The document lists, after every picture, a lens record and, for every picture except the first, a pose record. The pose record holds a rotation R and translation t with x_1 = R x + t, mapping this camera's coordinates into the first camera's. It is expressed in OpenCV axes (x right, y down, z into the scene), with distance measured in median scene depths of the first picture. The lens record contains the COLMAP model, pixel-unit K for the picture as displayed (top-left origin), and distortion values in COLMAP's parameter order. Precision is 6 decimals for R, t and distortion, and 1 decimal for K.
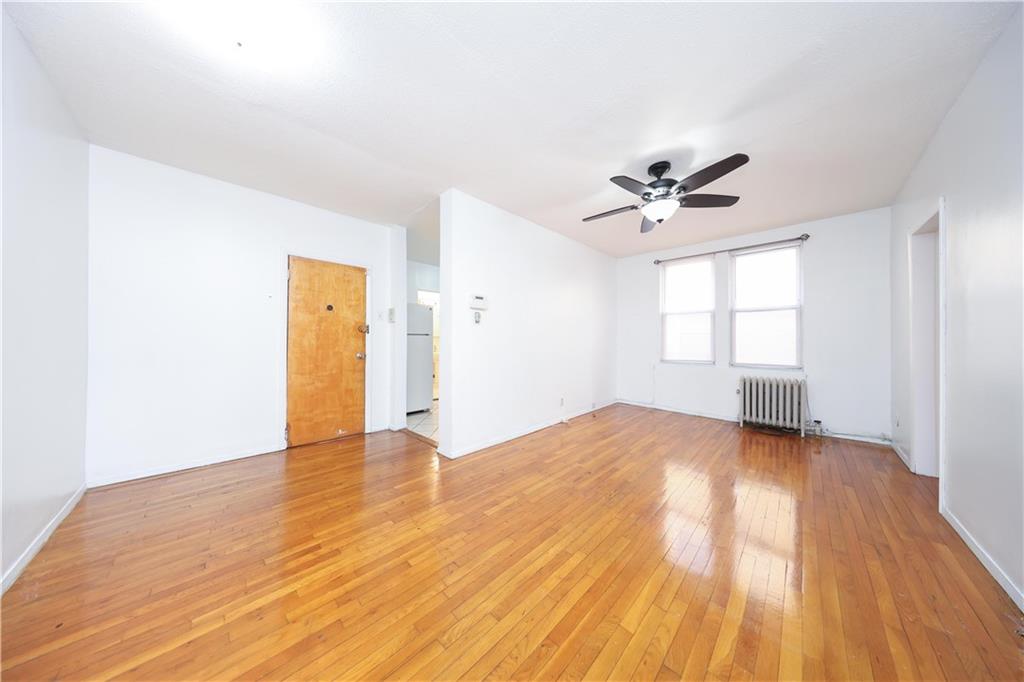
lens RADIAL K [[298.8, 0, 510.1], [0, 298.8, 337.4], [0, 0, 1]] dist [-0.006163, 0.000330]
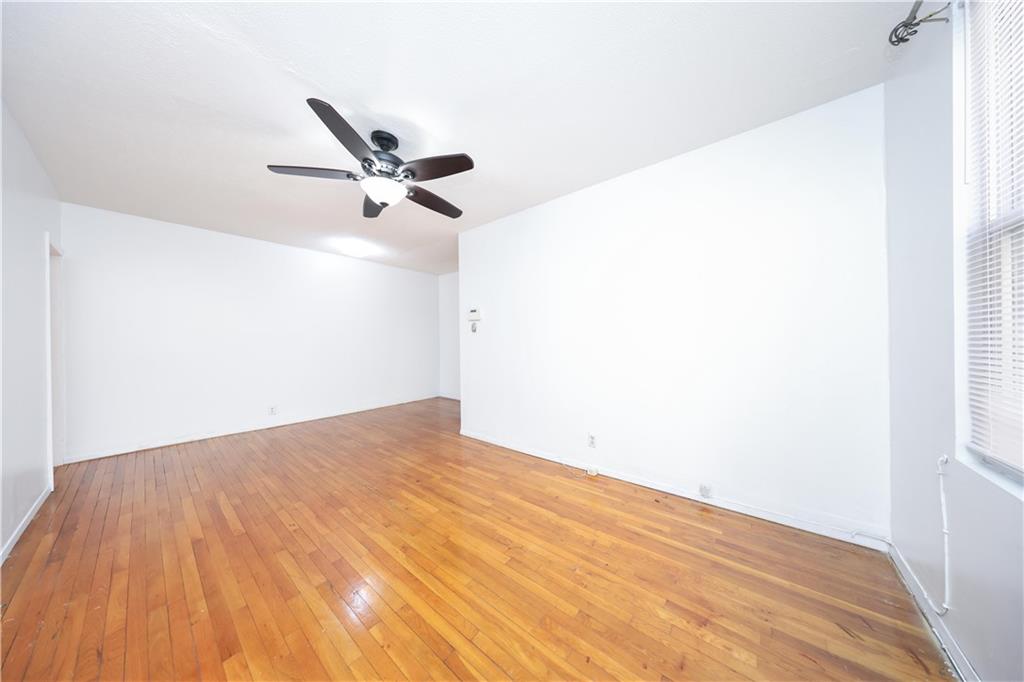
lens RADIAL K [[298.8, 0, 511.2], [0, 298.8, 337.8], [0, 0, 1]] dist [-0.006163, 0.000330]
pose [[0.102503, -0.009219, -0.994690, 1.022220], [0.016216, 0.999840, -0.007596, -0.012586], [0.994601, -0.015351, 0.102636, 0.956251]]
